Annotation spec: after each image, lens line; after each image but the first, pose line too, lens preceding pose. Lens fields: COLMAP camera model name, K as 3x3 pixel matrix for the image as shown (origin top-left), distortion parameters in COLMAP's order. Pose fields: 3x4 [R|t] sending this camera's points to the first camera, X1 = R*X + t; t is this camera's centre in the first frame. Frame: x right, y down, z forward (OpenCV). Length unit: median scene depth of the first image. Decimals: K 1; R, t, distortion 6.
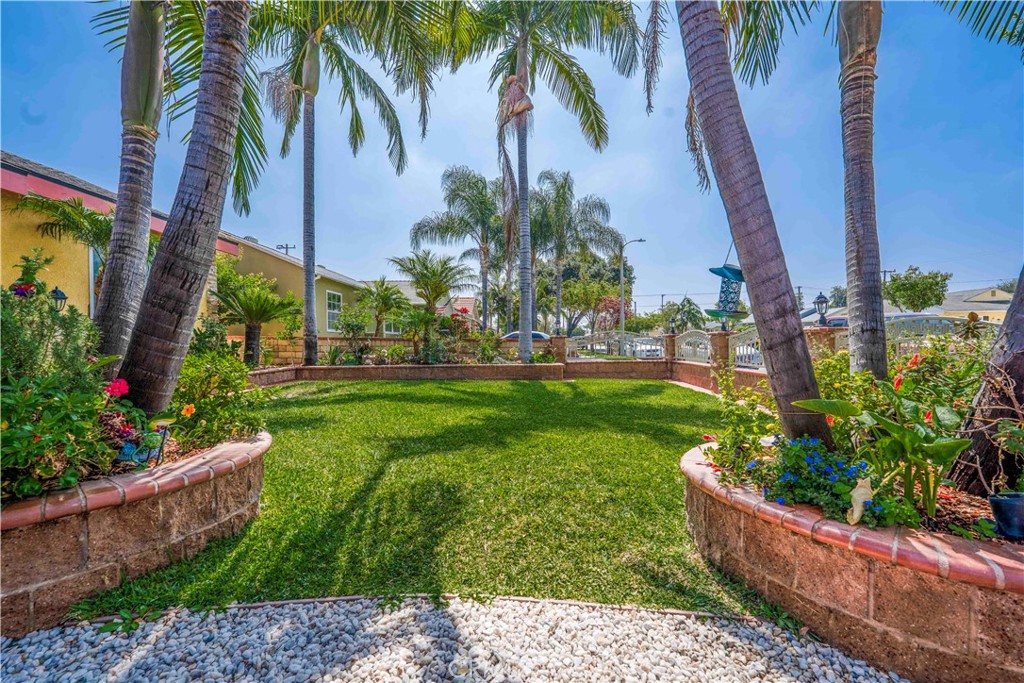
lens RADIAL K [[416.7, 0, 512.0], [0, 416.7, 341.3], [0, 0, 1]] dist [-0.004588, -0.000867]
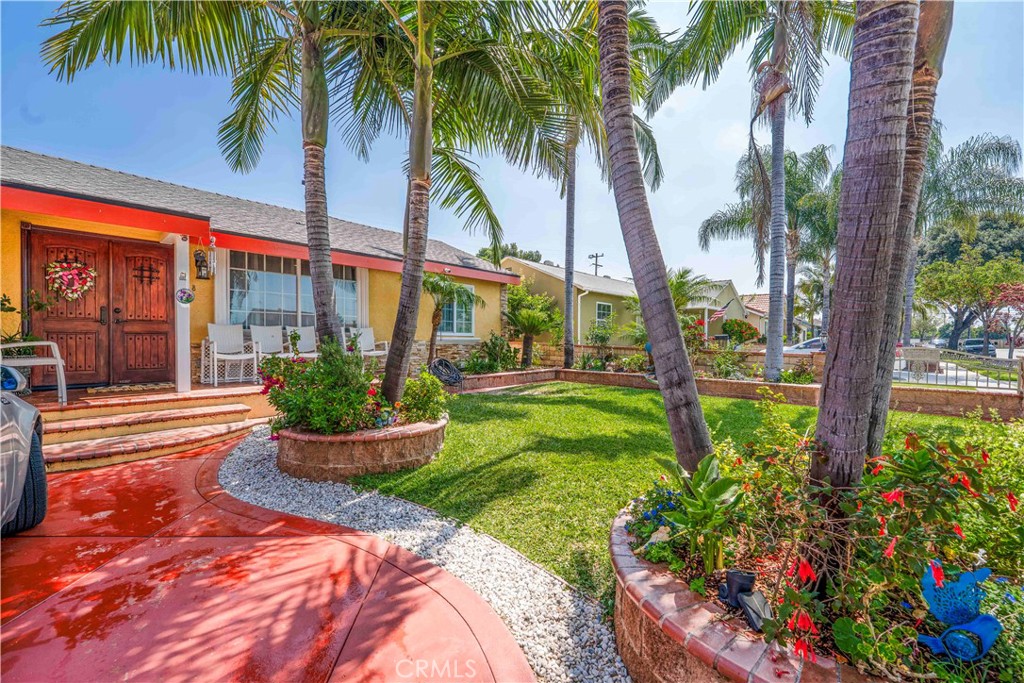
lens RADIAL K [[416.7, 0, 511.9], [0, 416.7, 340.8], [0, 0, 1]] dist [-0.004588, -0.000867]
pose [[0.752392, 0.021366, -0.658369, 0.698480], [-0.016045, 0.999772, 0.014110, -0.131541], [0.658520, -0.000053, 0.752563, -0.142773]]
